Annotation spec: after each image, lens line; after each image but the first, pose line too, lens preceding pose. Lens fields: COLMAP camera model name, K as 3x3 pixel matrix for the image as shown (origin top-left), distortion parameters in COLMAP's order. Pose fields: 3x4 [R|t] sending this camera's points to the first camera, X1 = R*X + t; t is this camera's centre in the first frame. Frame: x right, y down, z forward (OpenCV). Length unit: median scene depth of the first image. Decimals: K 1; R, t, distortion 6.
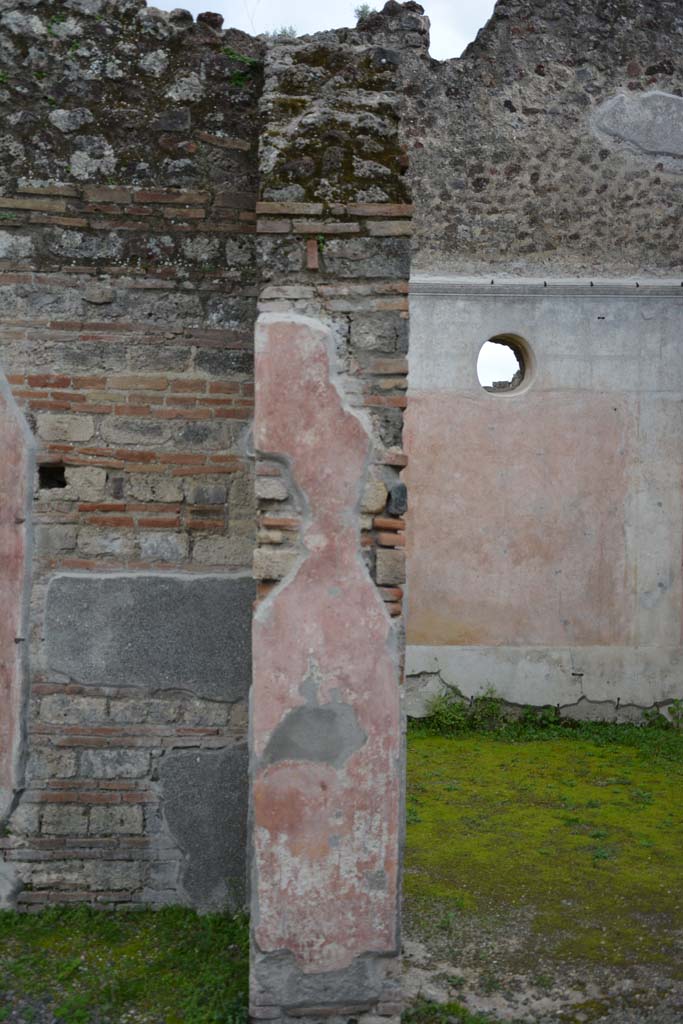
lens RADIAL K [[1142.7, 0, 341.5], [0, 1142.7, 512.0], [0, 0, 1]] dist [-0.024553, 0.357416]
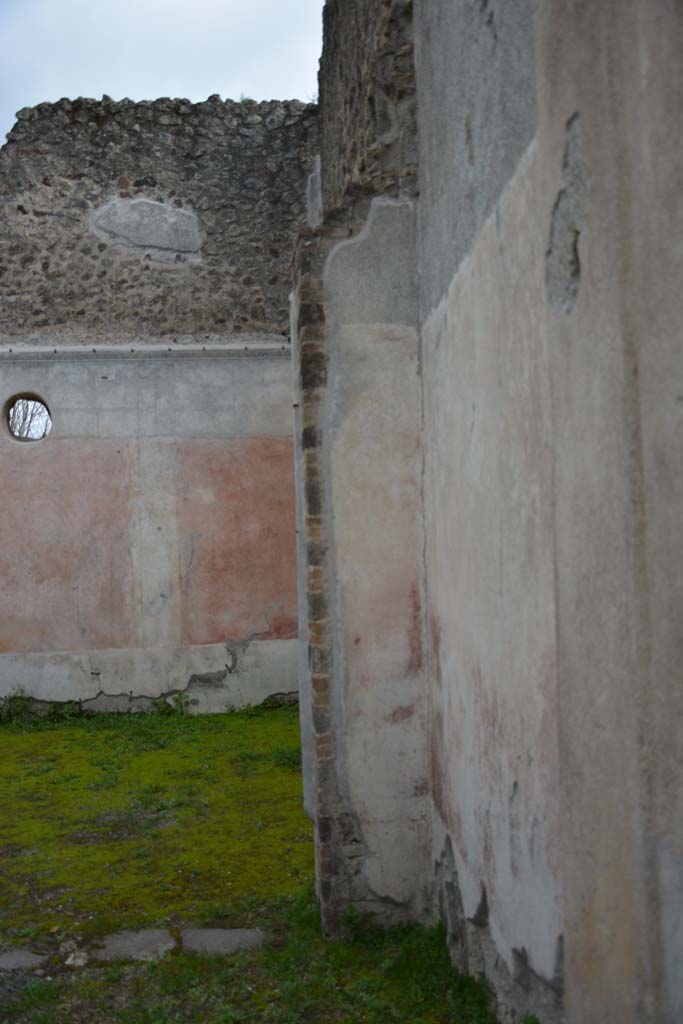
lens RADIAL K [[961.8, 0, 341.5], [0, 961.8, 512.0], [0, 0, 1]] dist [-0.105931, 0.192799]
pose [[0.993609, -0.037470, 0.106473, 0.729868], [0.042381, 0.998122, -0.044241, 0.057215], [-0.104615, 0.048471, 0.993331, -0.057247]]
